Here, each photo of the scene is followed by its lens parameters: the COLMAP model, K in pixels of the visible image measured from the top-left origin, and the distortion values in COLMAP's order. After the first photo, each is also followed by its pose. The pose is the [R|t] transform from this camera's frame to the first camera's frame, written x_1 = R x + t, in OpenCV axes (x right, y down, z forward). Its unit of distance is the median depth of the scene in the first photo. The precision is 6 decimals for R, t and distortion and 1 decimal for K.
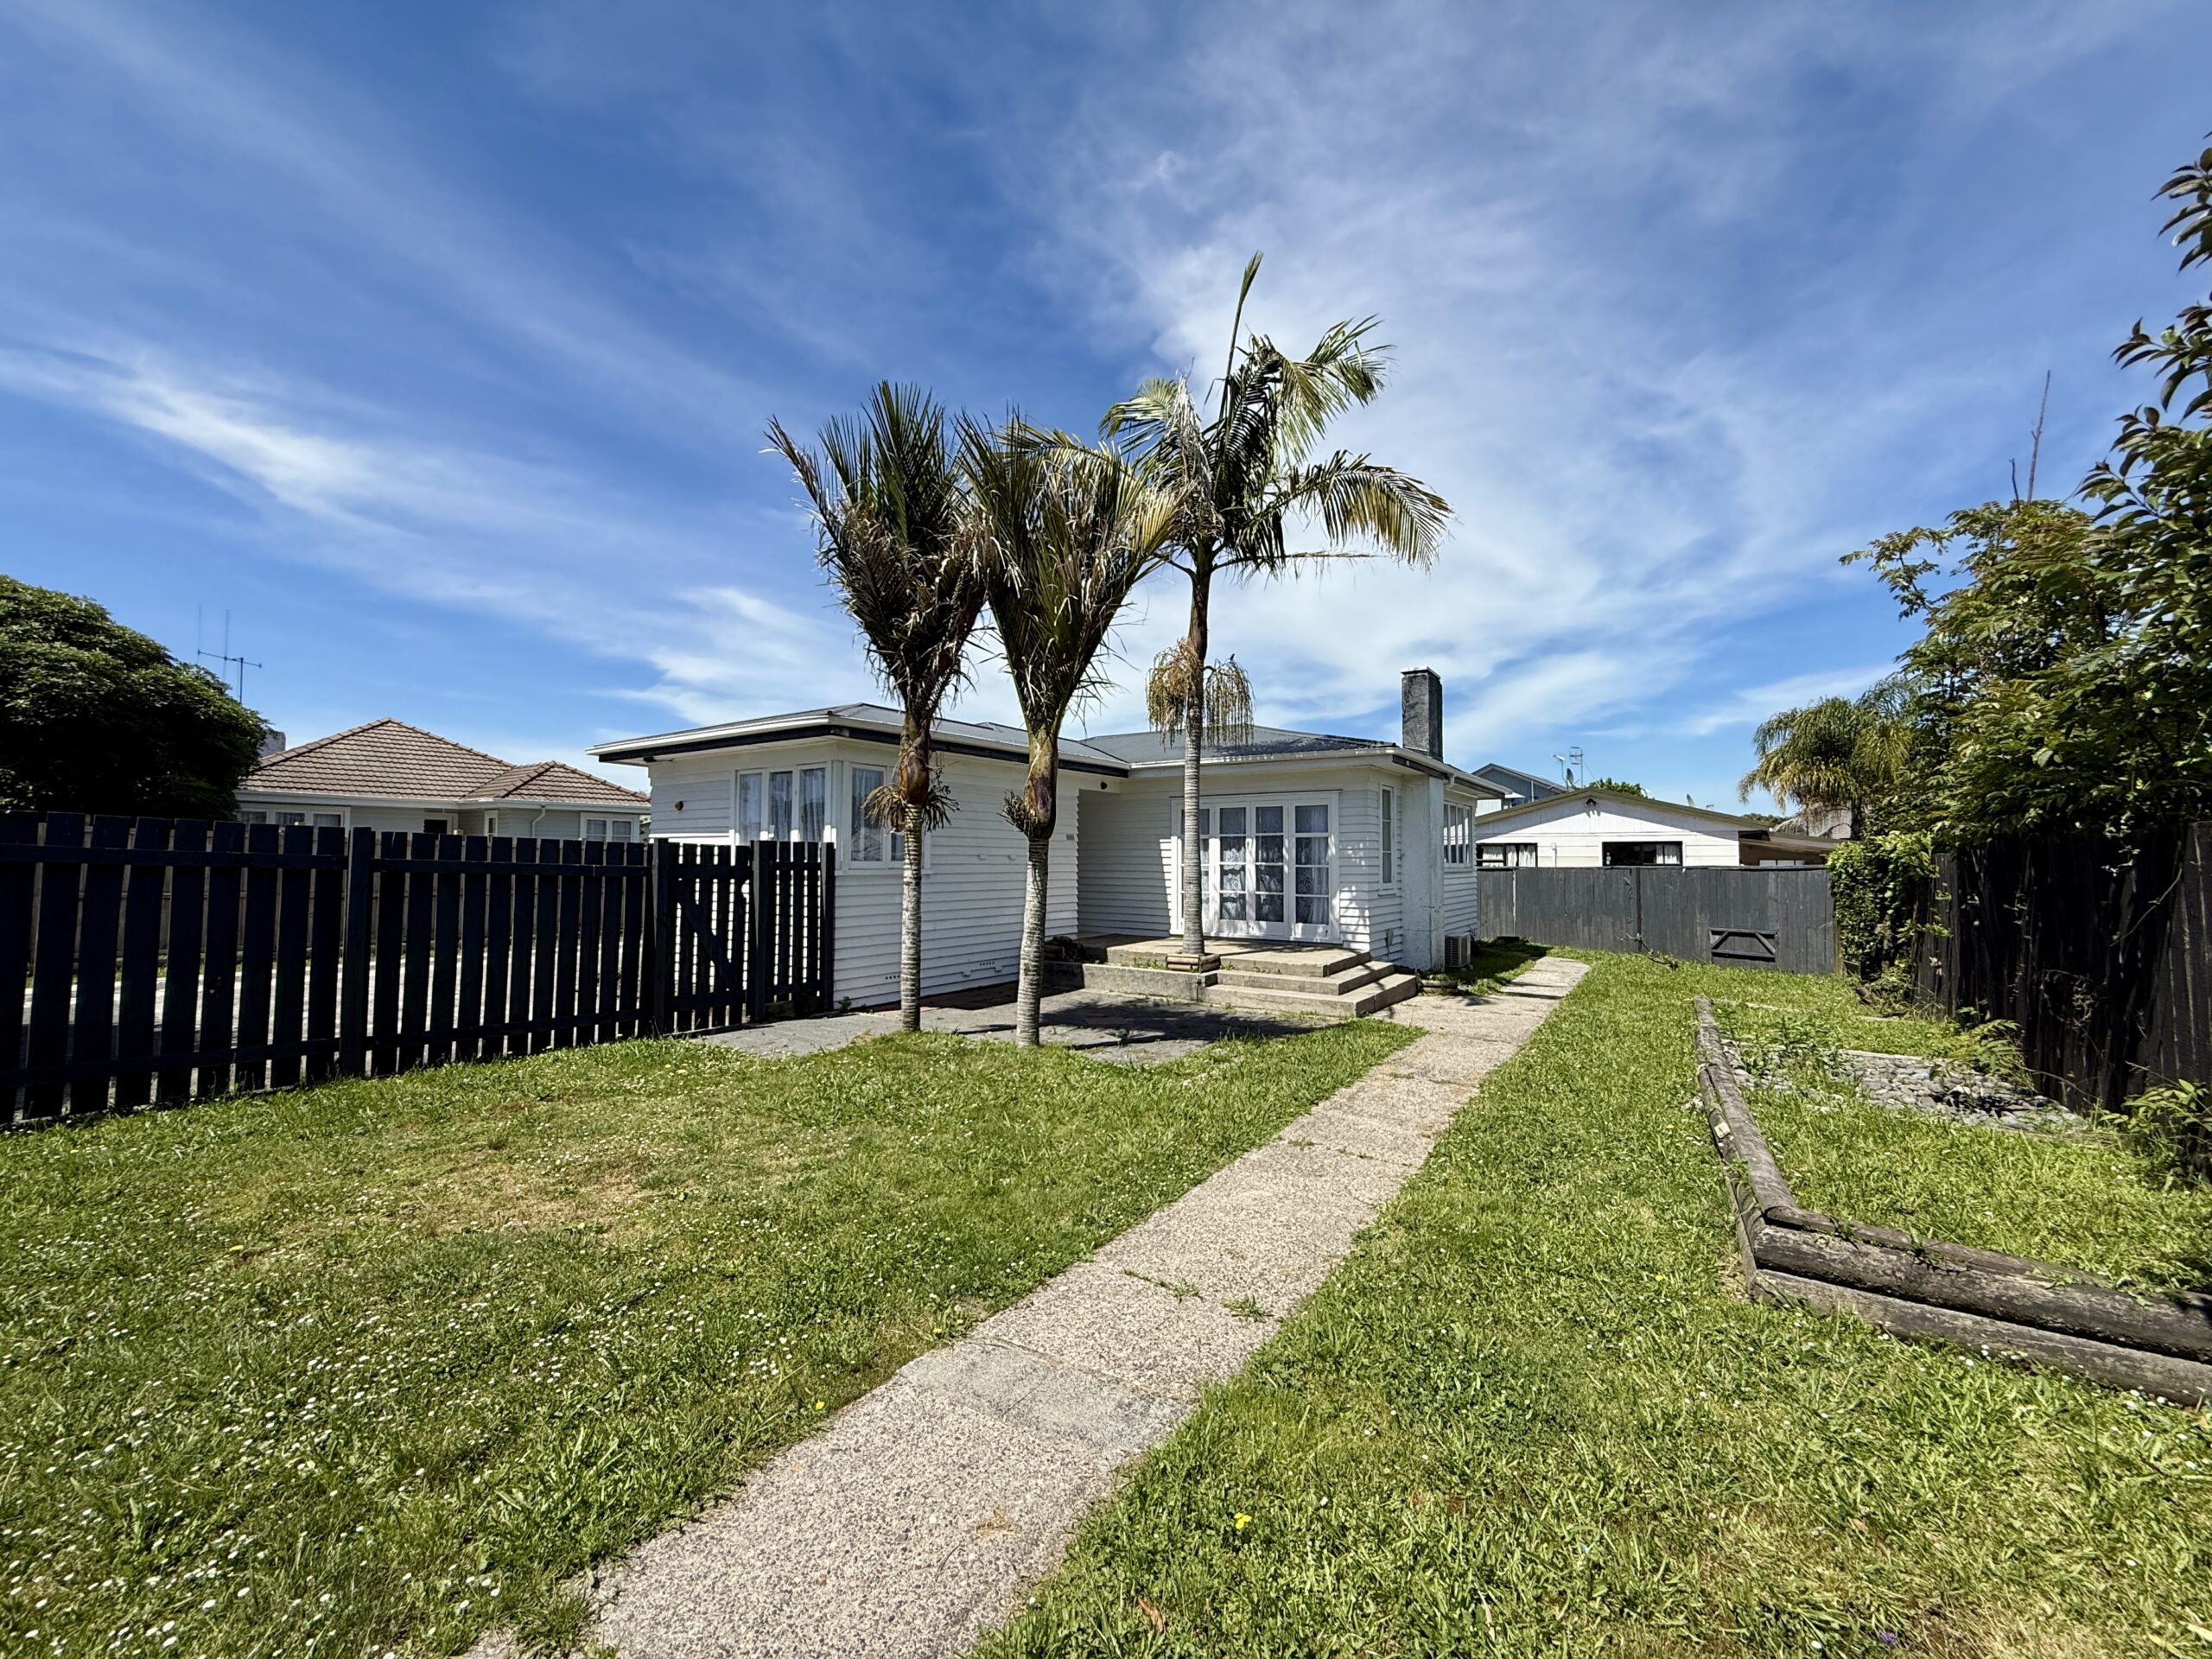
lens RADIAL K [[878.6, 0, 1098.6], [0, 878.6, 830.4], [0, 0, 1]] dist [0.000157, -0.000044]
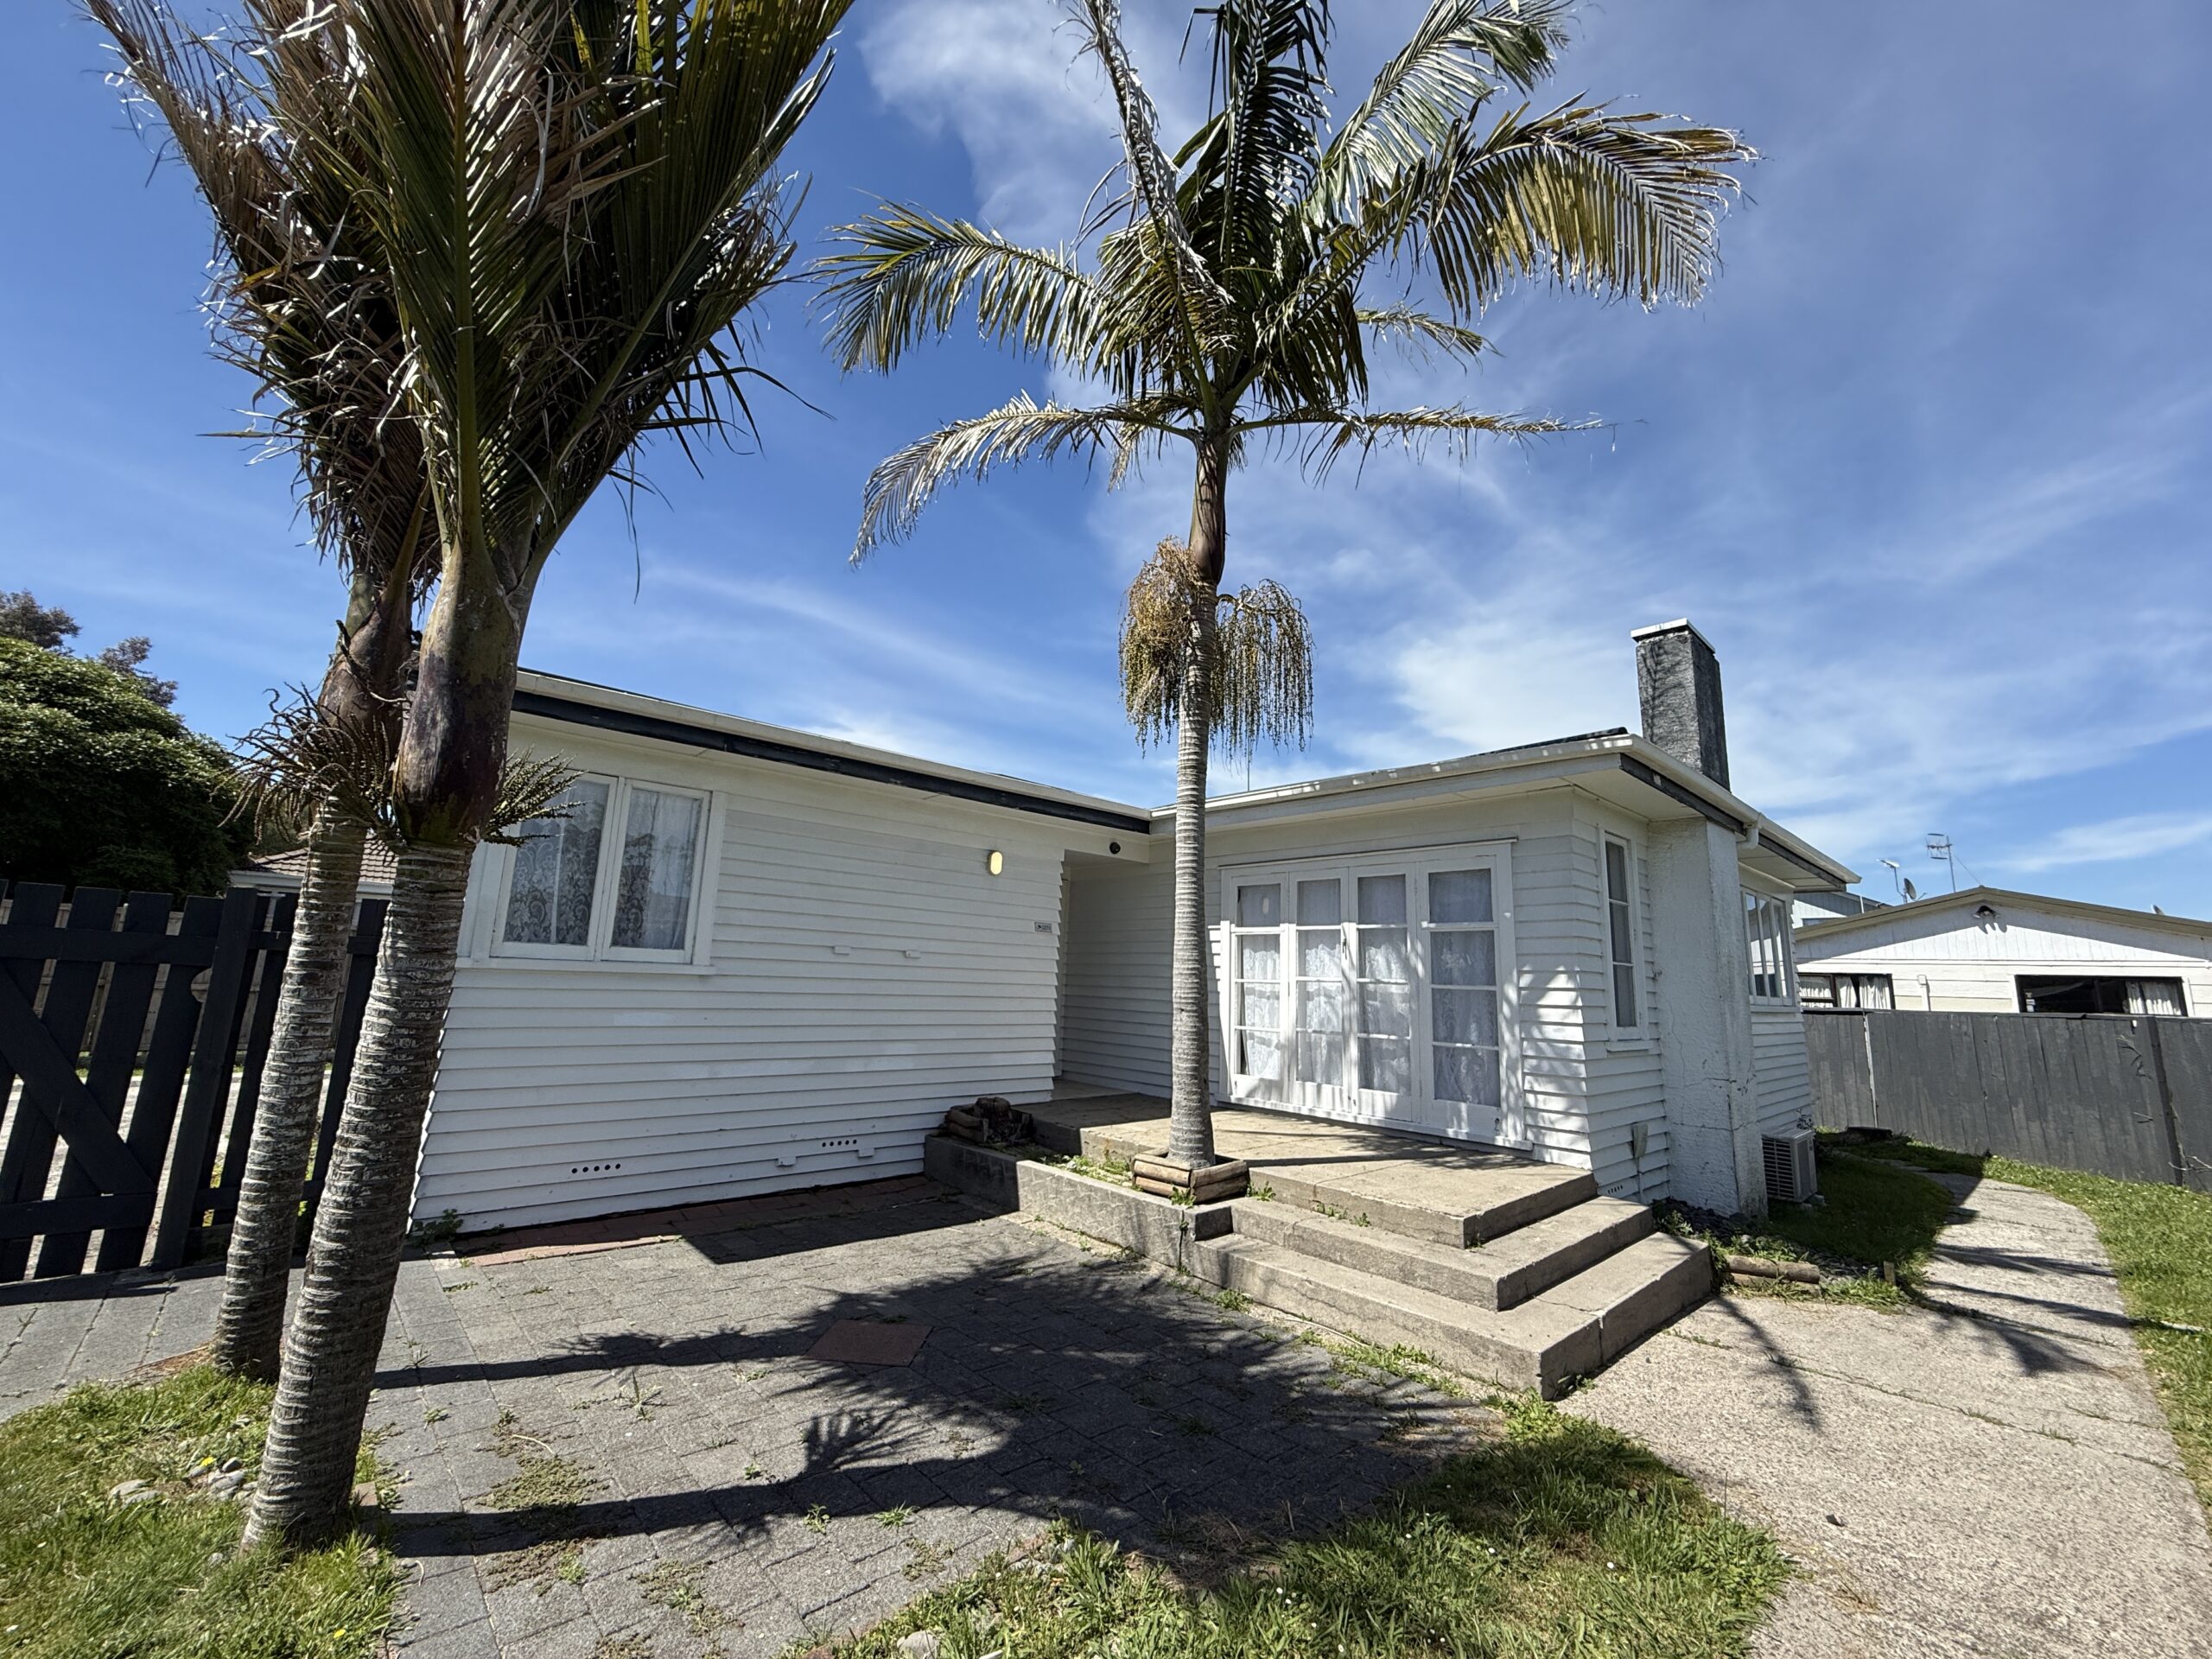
lens RADIAL K [[878.6, 0, 1098.6], [0, 878.6, 830.4], [0, 0, 1]] dist [0.000157, -0.000044]
pose [[0.973623, -0.008094, -0.228021, 0.159074], [-0.024128, 0.990115, -0.138166, 0.026954], [0.226885, 0.140024, 0.963803, 0.458488]]
